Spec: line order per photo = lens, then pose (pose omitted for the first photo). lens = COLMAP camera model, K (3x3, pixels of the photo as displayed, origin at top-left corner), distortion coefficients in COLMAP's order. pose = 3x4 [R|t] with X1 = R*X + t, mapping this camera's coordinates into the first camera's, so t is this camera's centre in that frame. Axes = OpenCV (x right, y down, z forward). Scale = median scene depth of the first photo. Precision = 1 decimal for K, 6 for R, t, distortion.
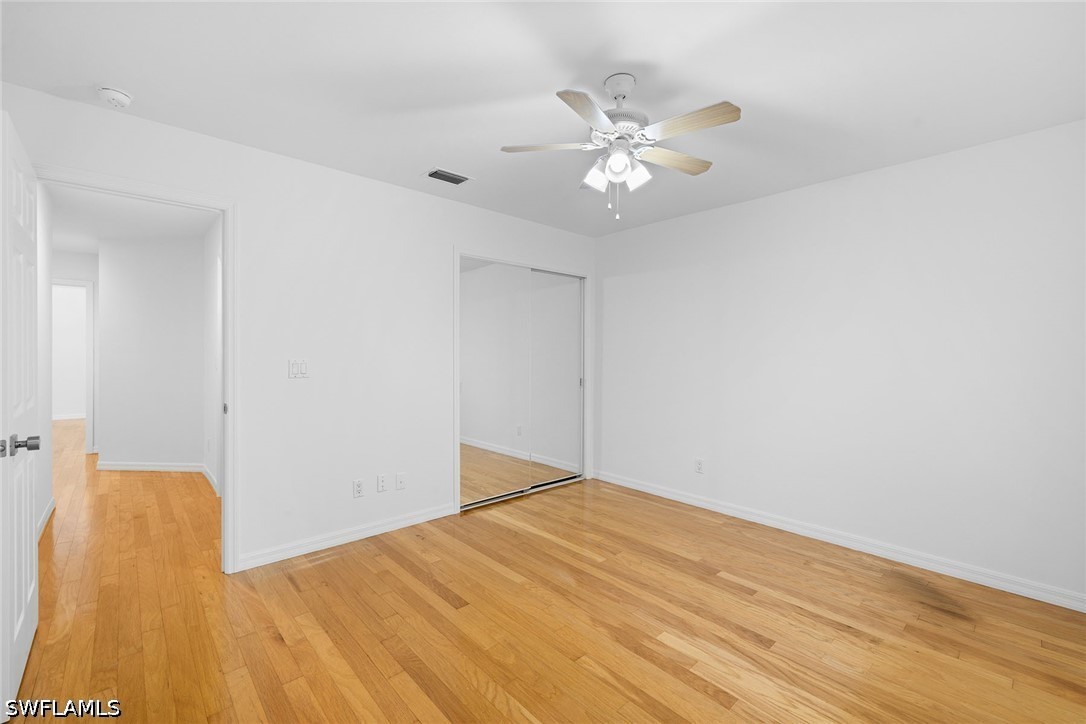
lens RADIAL K [[460.8, 0, 543.0], [0, 460.8, 362.0], [0, 0, 1]] dist [0.003059, 0.000397]
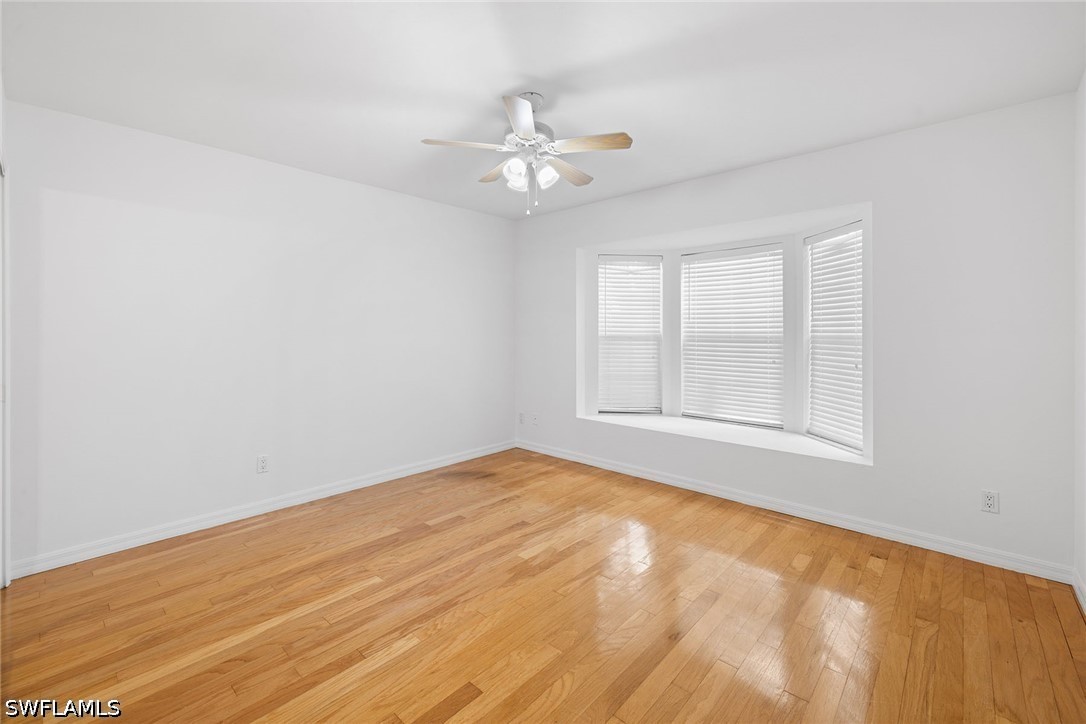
lens RADIAL K [[459.0, 0, 543.3], [0, 459.0, 333.4], [0, 0, 1]] dist [0.000290, -0.000051]
pose [[-0.092602, -0.013912, 0.995606, -0.840564], [0.019014, 0.999695, 0.015738, -0.020194], [-0.995522, 0.020388, -0.092309, 0.913119]]
